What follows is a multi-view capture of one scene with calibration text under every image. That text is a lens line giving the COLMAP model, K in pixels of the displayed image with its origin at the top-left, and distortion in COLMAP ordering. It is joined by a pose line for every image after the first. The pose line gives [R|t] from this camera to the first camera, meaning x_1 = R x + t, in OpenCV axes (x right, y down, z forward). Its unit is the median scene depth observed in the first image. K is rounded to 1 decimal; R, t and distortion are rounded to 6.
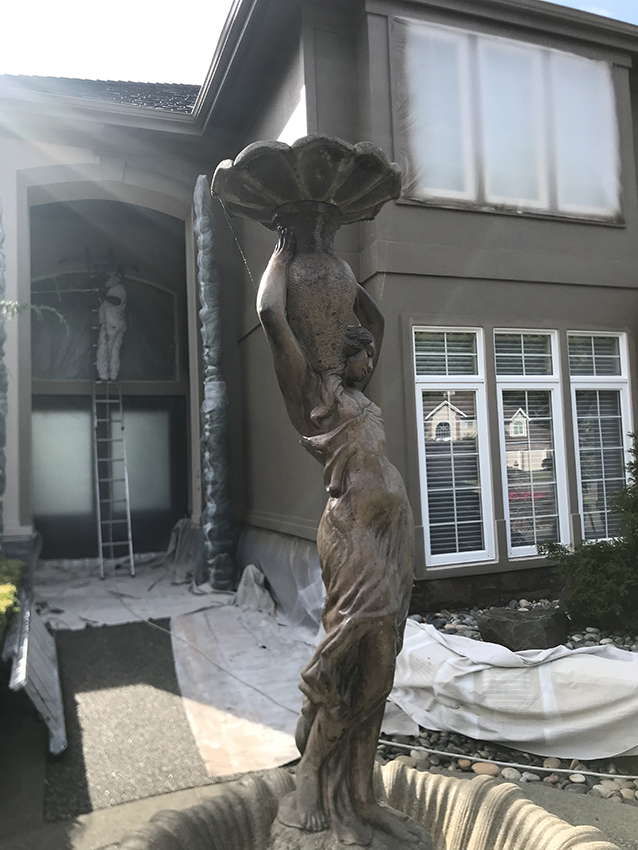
lens RADIAL K [[712.9, 0, 348.4], [0, 712.9, 426.3], [0, 0, 1]] dist [-0.006651, -0.009026]
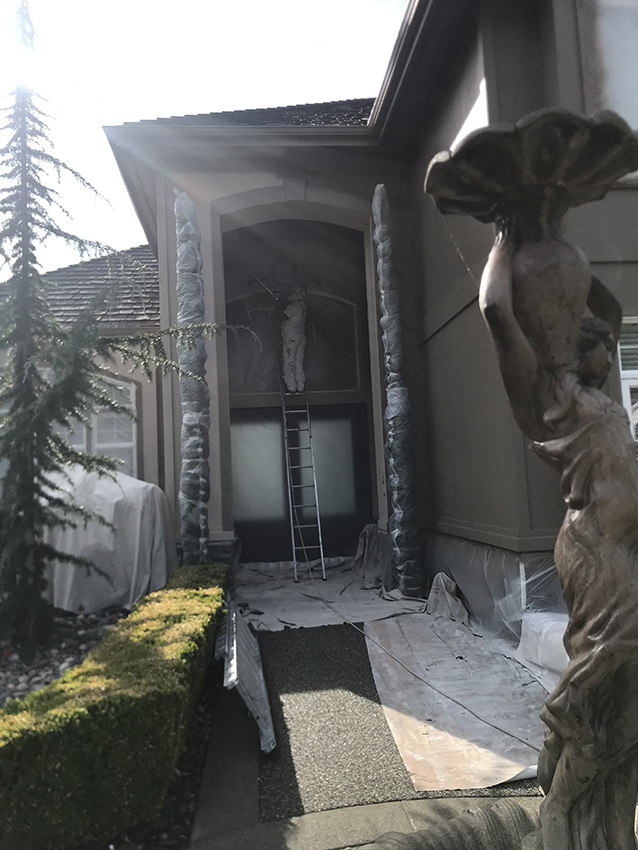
lens RADIAL K [[713.6, 0, 336.4], [0, 713.6, 422.2], [0, 0, 1]] dist [-0.007590, -0.015536]
pose [[0.964962, -0.033068, -0.260297, -0.020929], [0.029825, 0.999421, -0.016400, -0.000981], [0.260689, 0.008062, 0.965389, 0.014911]]
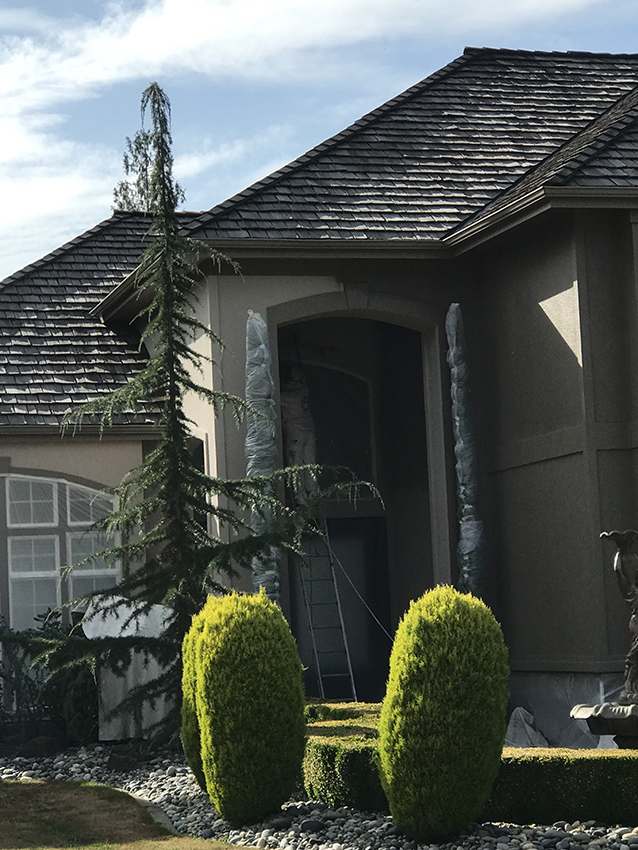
lens RADIAL K [[2296.5, 0, 319.0], [0, 2296.5, 425.0], [0, 0, 1]] dist [-0.119343, 0.203504]
pose [[0.994959, -0.013663, -0.099346, -0.143354], [0.011033, 0.999575, -0.026974, -0.188408], [0.099672, 0.025742, 0.994687, -3.544522]]
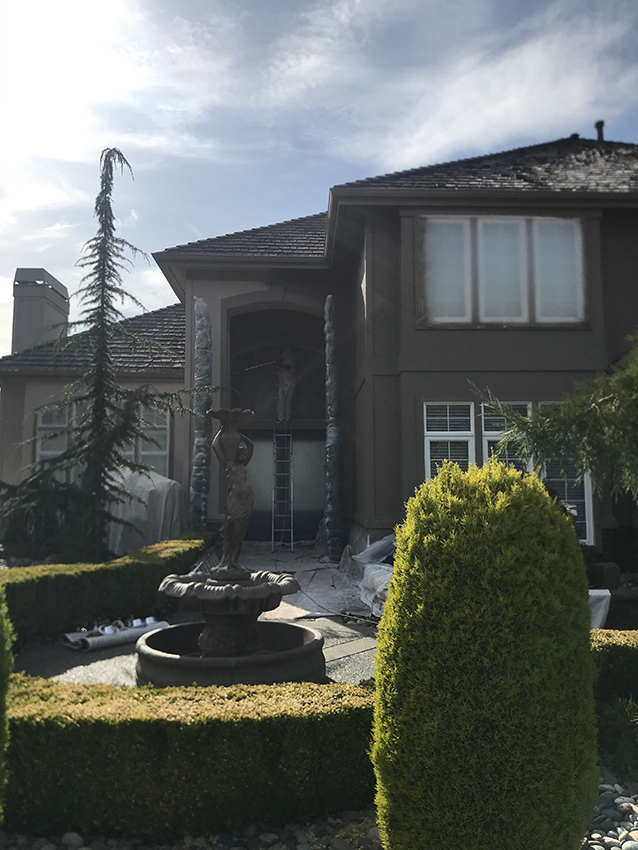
lens RADIAL K [[693.6, 0, 369.7], [0, 693.6, 448.1], [0, 0, 1]] dist [0.001575, -0.000425]
pose [[0.960066, 0.023458, -0.278790, 0.535483], [-0.021677, 0.999720, 0.009469, -0.058202], [0.278934, -0.003047, 0.960305, -0.752788]]
